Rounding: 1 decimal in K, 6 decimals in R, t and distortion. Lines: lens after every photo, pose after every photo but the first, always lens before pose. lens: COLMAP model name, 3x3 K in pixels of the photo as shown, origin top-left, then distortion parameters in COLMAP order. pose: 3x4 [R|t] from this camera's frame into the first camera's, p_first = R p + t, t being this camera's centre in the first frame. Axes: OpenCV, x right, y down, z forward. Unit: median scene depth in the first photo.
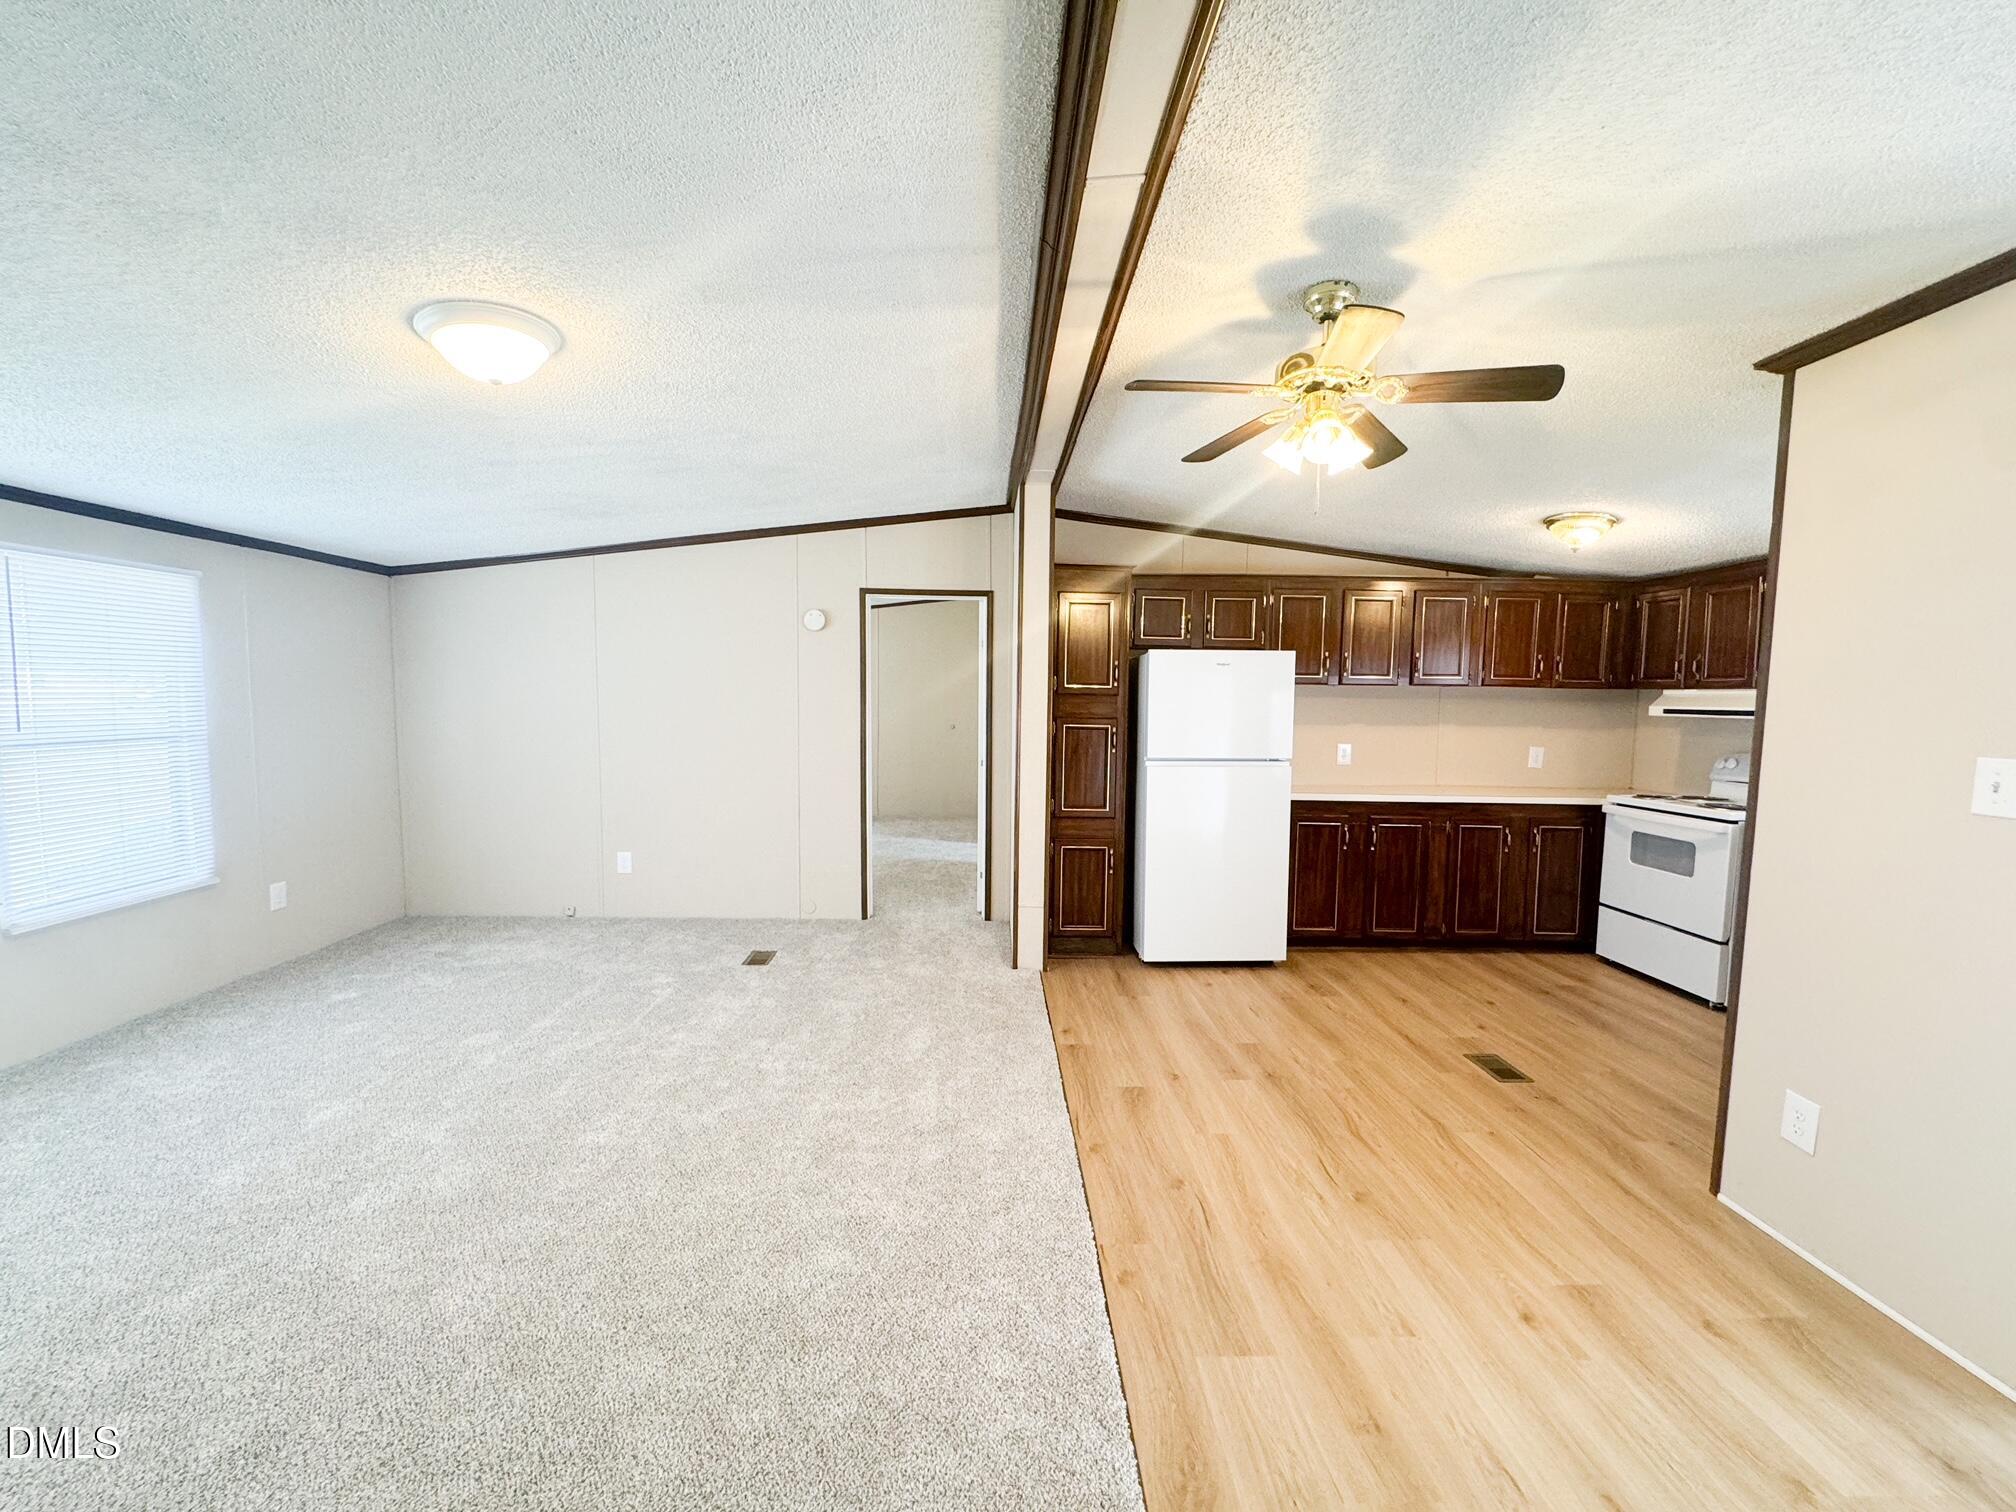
lens RADIAL K [[814.0, 0, 1008.0], [0, 814.0, 756.0], [0, 0, 1]] dist [0.001084, -0.000046]
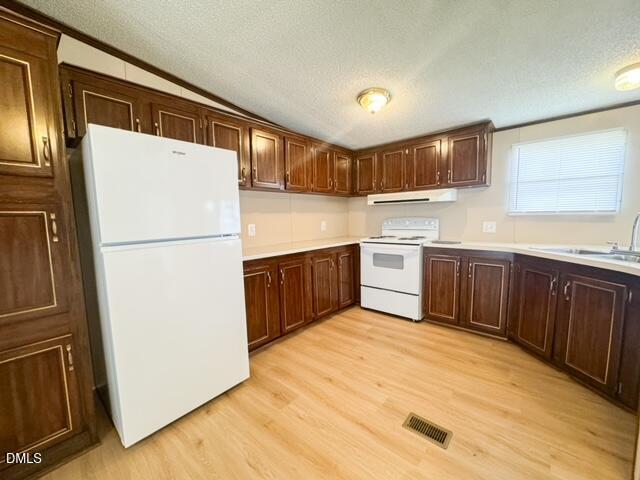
lens RADIAL K [[258.4, 0, 320.0], [0, 258.4, 240.0], [0, 0, 1]] dist [0.001084, -0.000046]
pose [[0.678869, -0.094291, 0.728180, 0.119546], [0.082751, 0.995227, 0.051722, 0.003442], [-0.729582, 0.025145, 0.683431, 0.589593]]
